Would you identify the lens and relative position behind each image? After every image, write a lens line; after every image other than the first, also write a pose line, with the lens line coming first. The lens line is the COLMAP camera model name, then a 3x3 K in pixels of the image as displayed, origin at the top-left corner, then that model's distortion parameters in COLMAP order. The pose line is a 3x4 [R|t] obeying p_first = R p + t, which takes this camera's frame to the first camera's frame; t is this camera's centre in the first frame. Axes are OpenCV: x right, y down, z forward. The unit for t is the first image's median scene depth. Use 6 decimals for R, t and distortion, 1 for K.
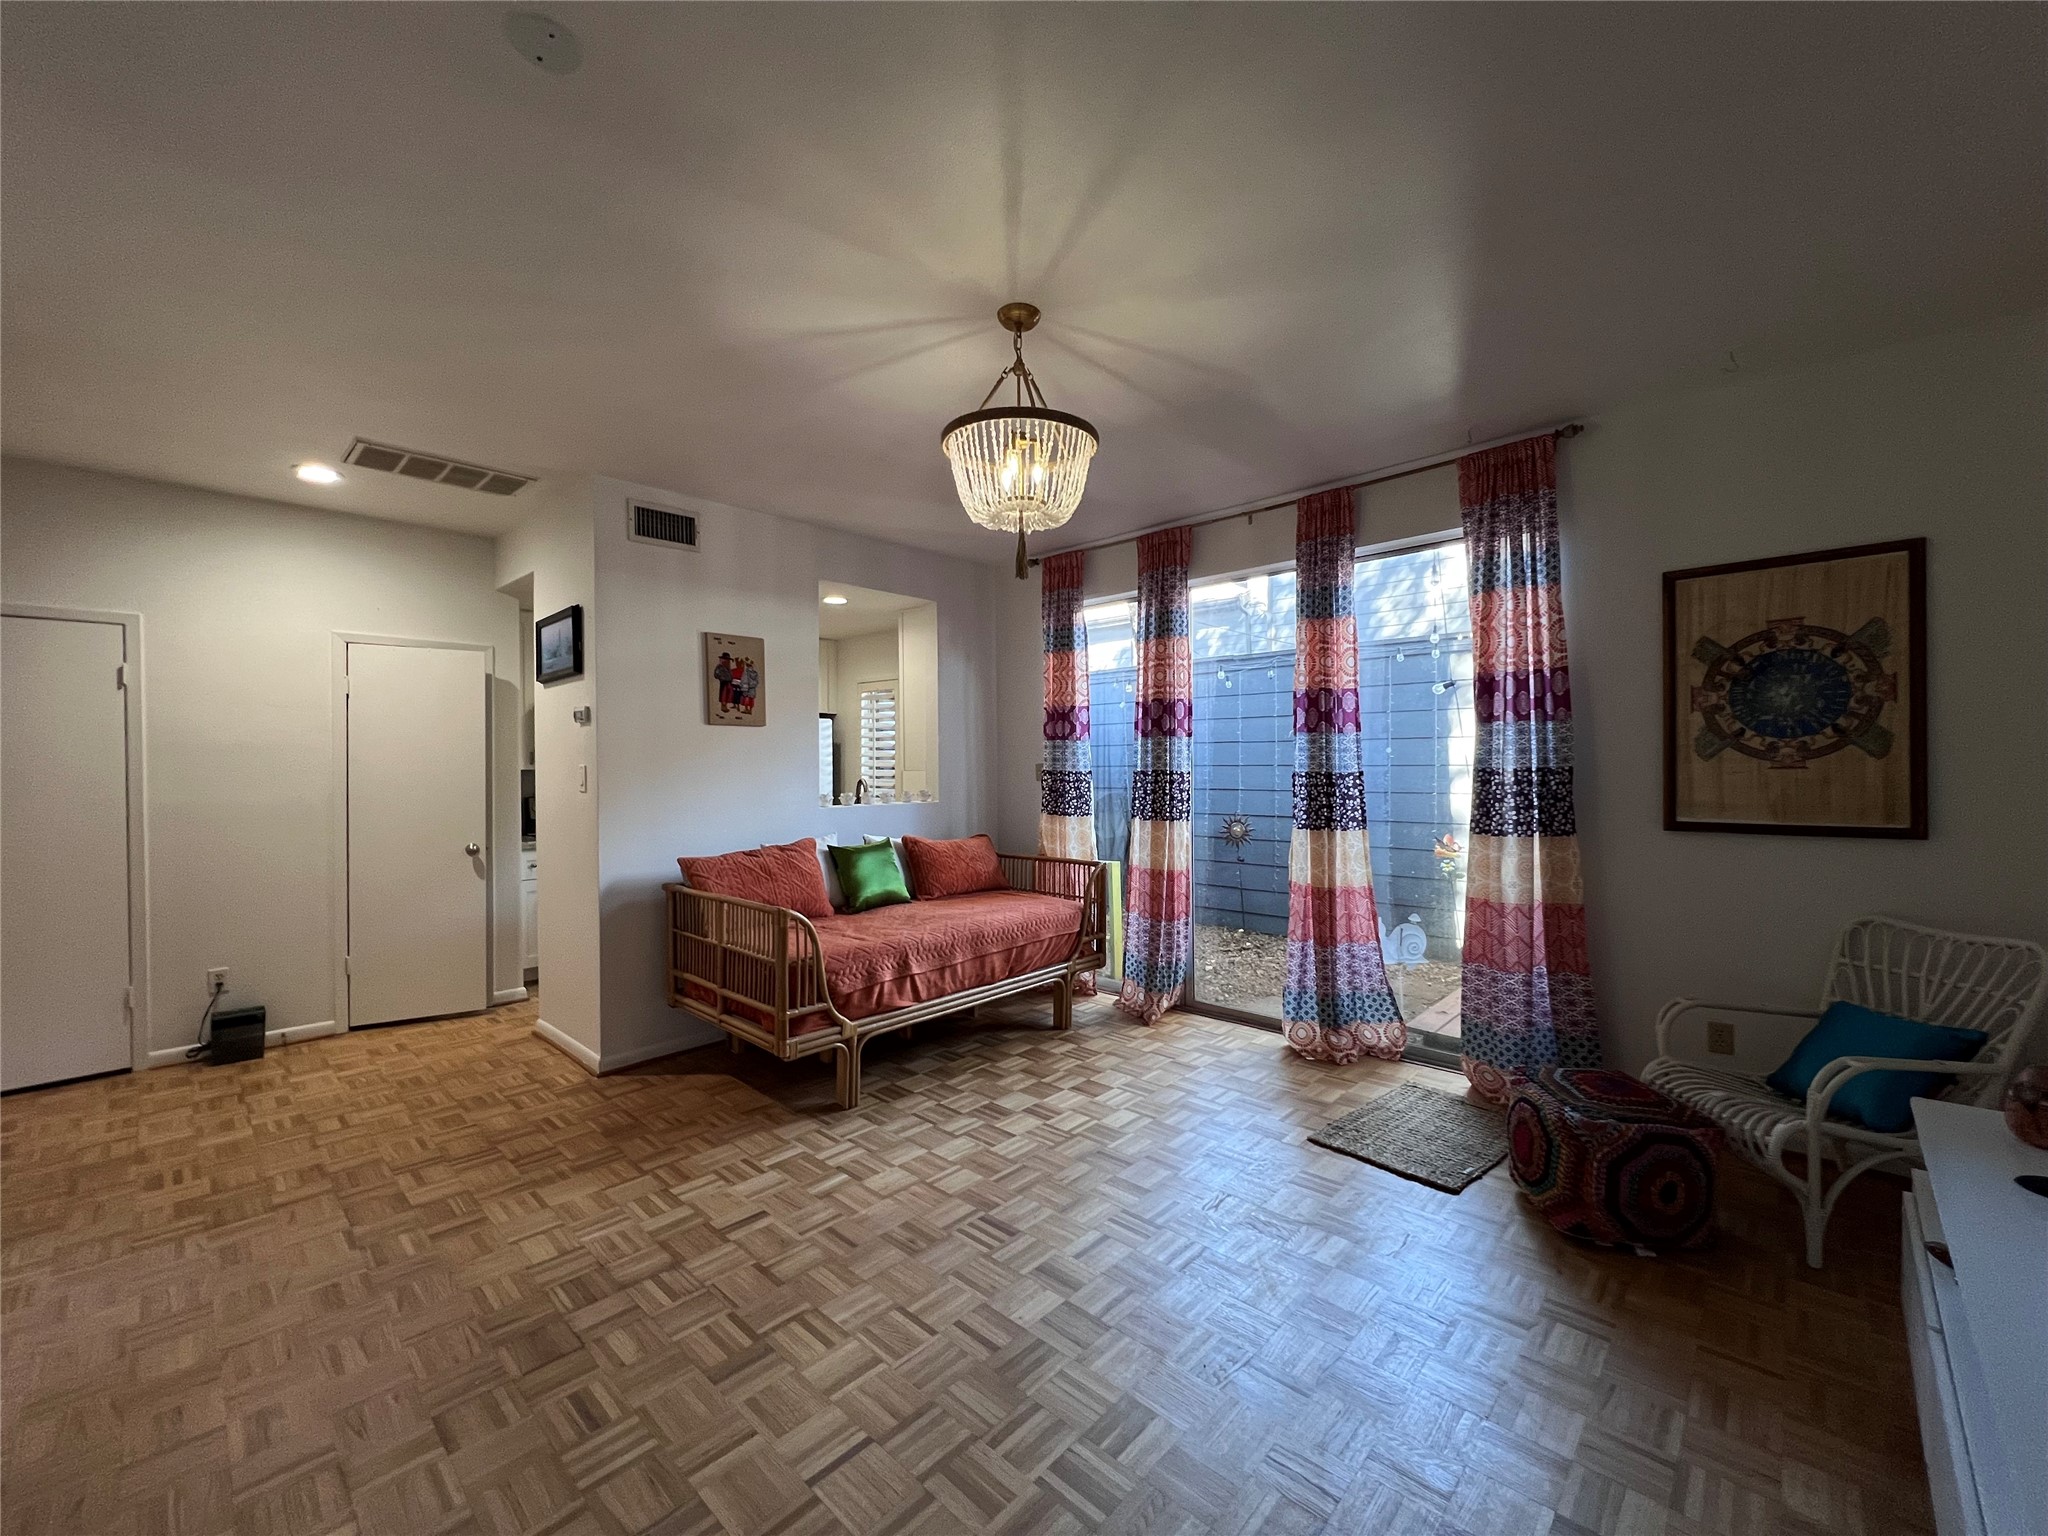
lens RADIAL K [[816.5, 0, 1032.4], [0, 816.5, 767.8], [0, 0, 1]] dist [-0.000368, -0.000322]
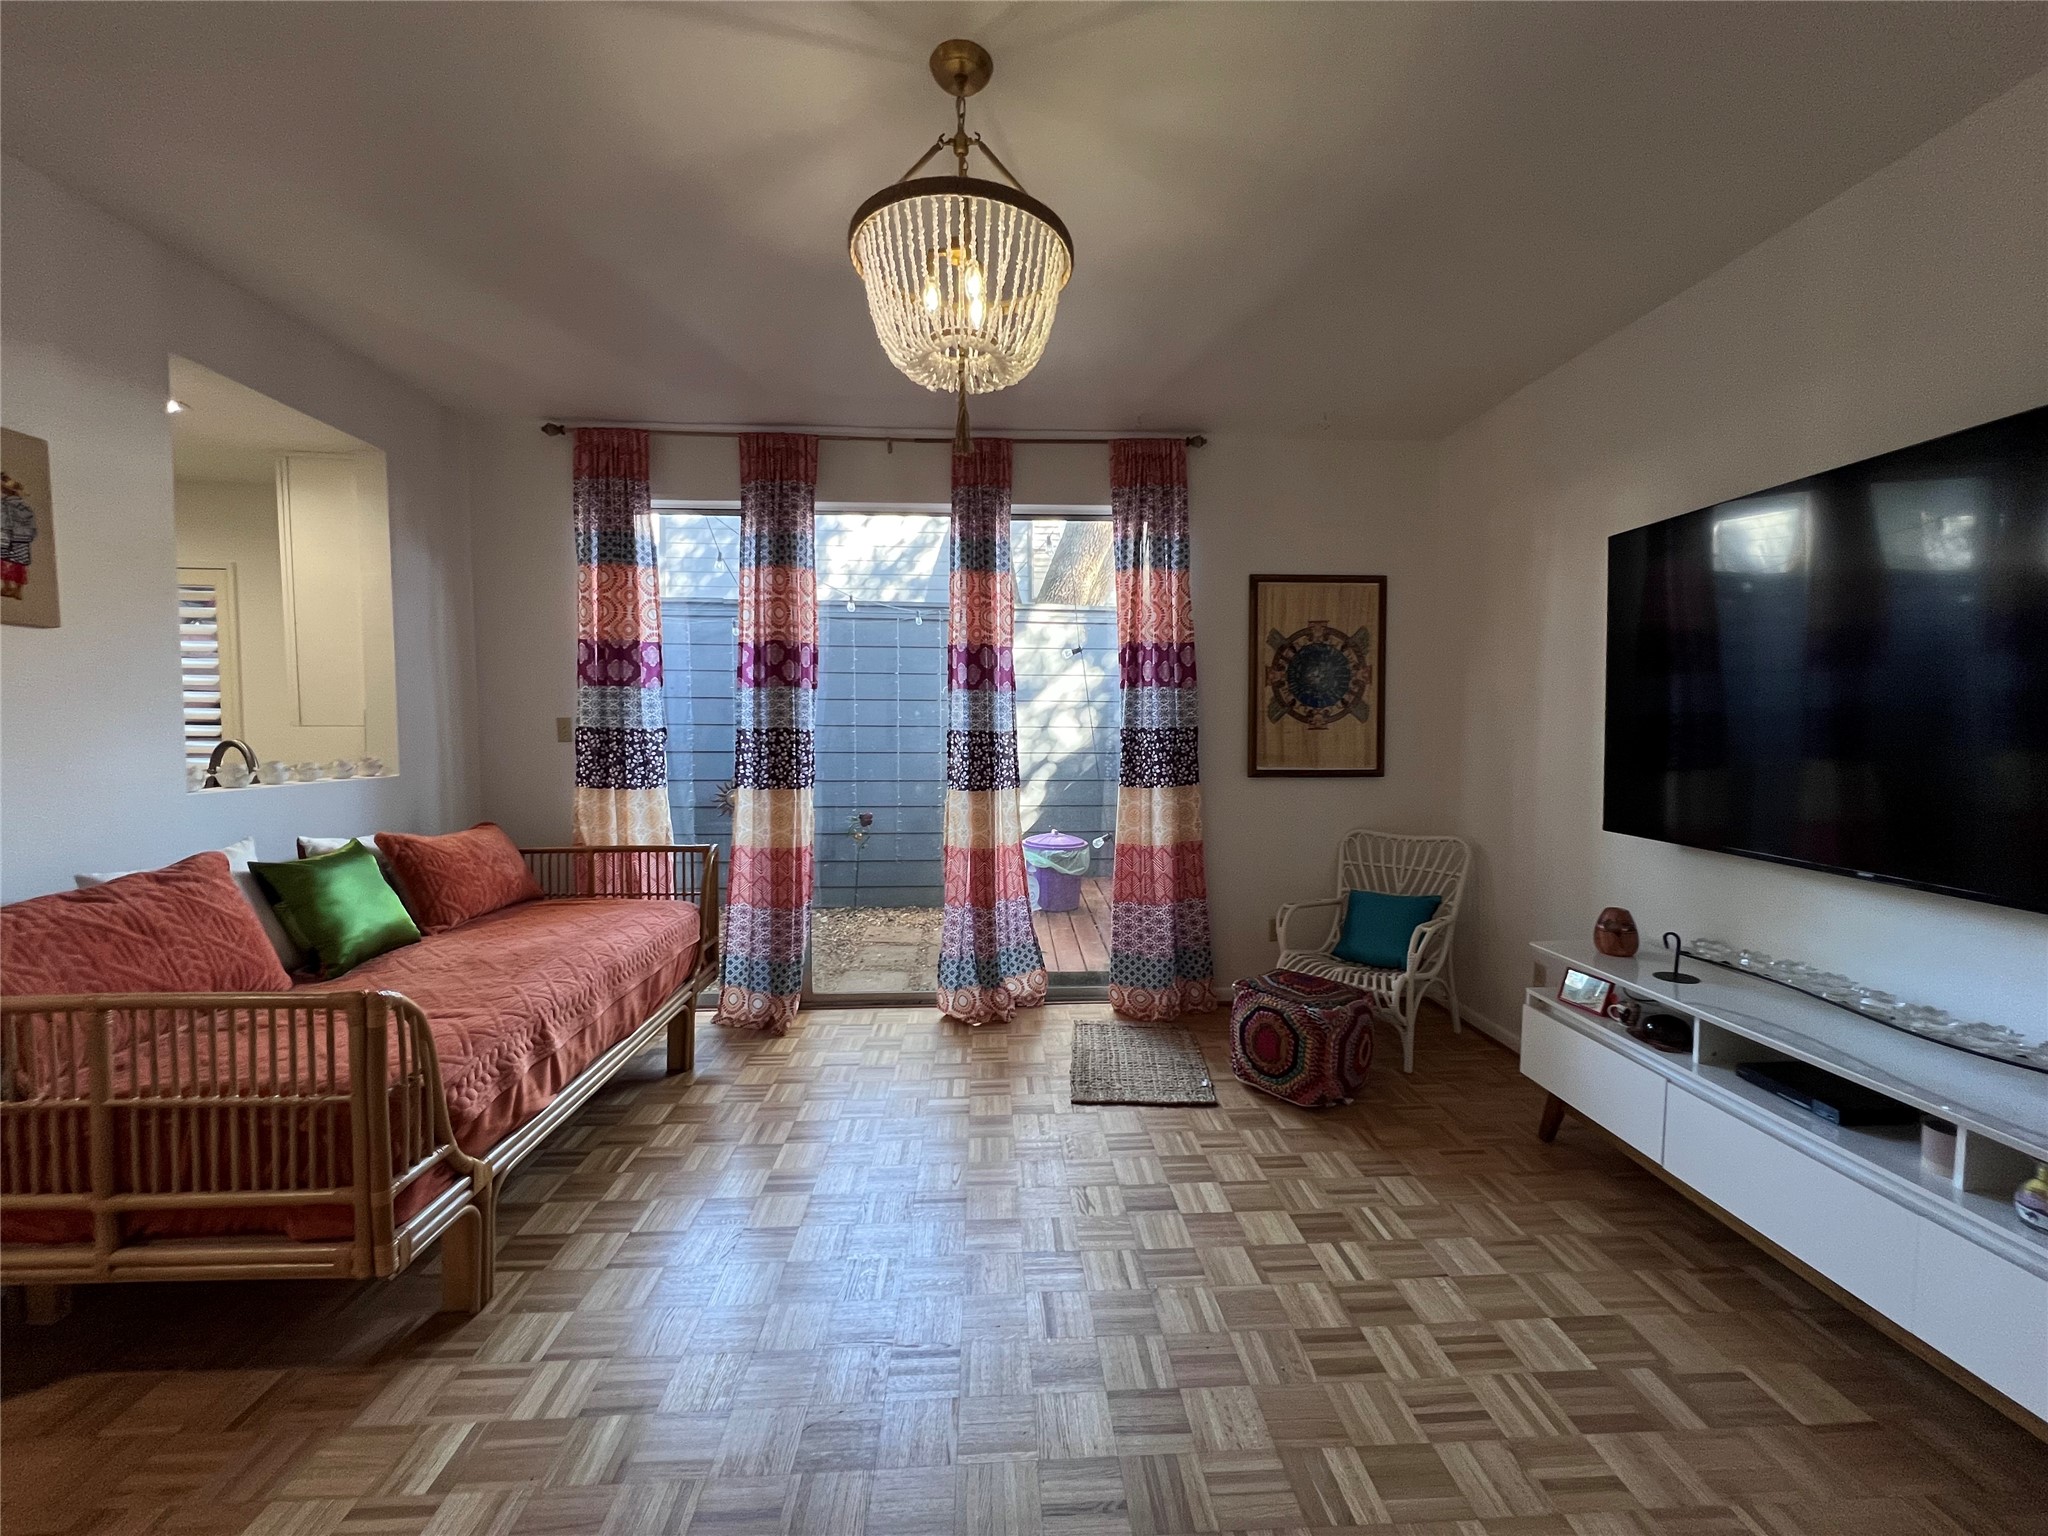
lens RADIAL K [[816.5, 0, 1023.3], [0, 816.5, 768.8], [0, 0, 1]] dist [-0.000368, -0.000322]
pose [[0.692964, -0.027765, 0.720437, -0.350037], [-0.006690, 0.998968, 0.044935, 0.007116], [-0.720941, -0.035958, 0.692063, 0.325278]]
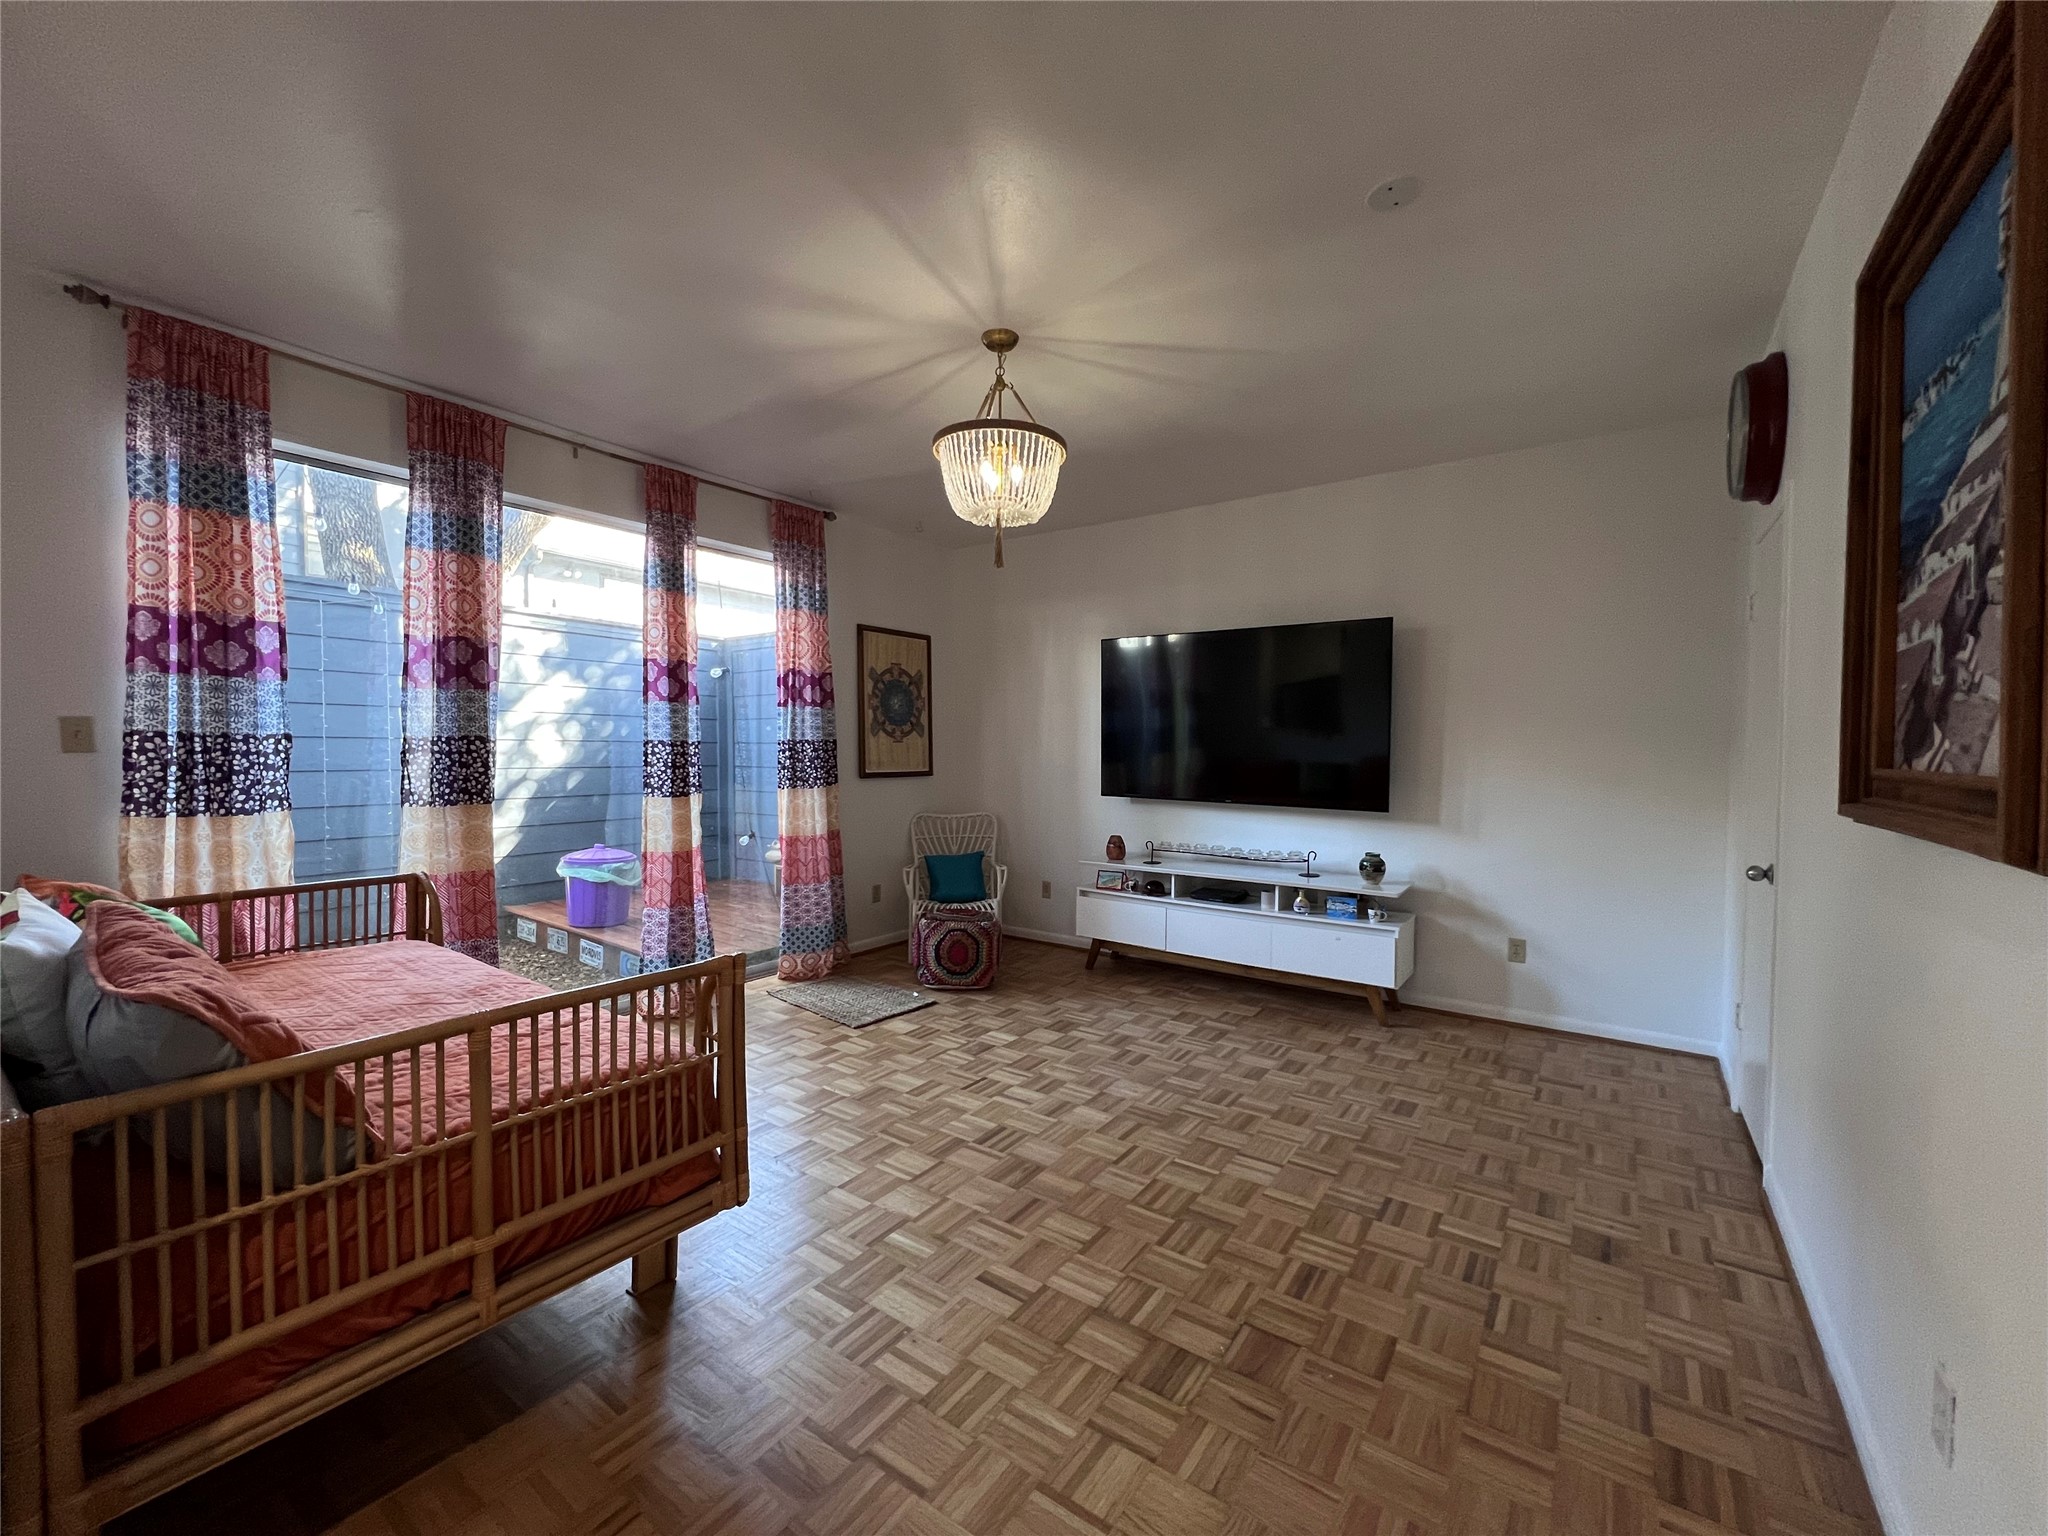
lens RADIAL K [[816.5, 0, 1025.5], [0, 816.5, 765.6], [0, 0, 1]] dist [-0.000368, -0.000322]
pose [[-0.128413, -0.012397, 0.991643, -0.823008], [-0.001546, 0.999923, 0.012300, 0.025845], [-0.991720, 0.000047, -0.128422, 0.778526]]
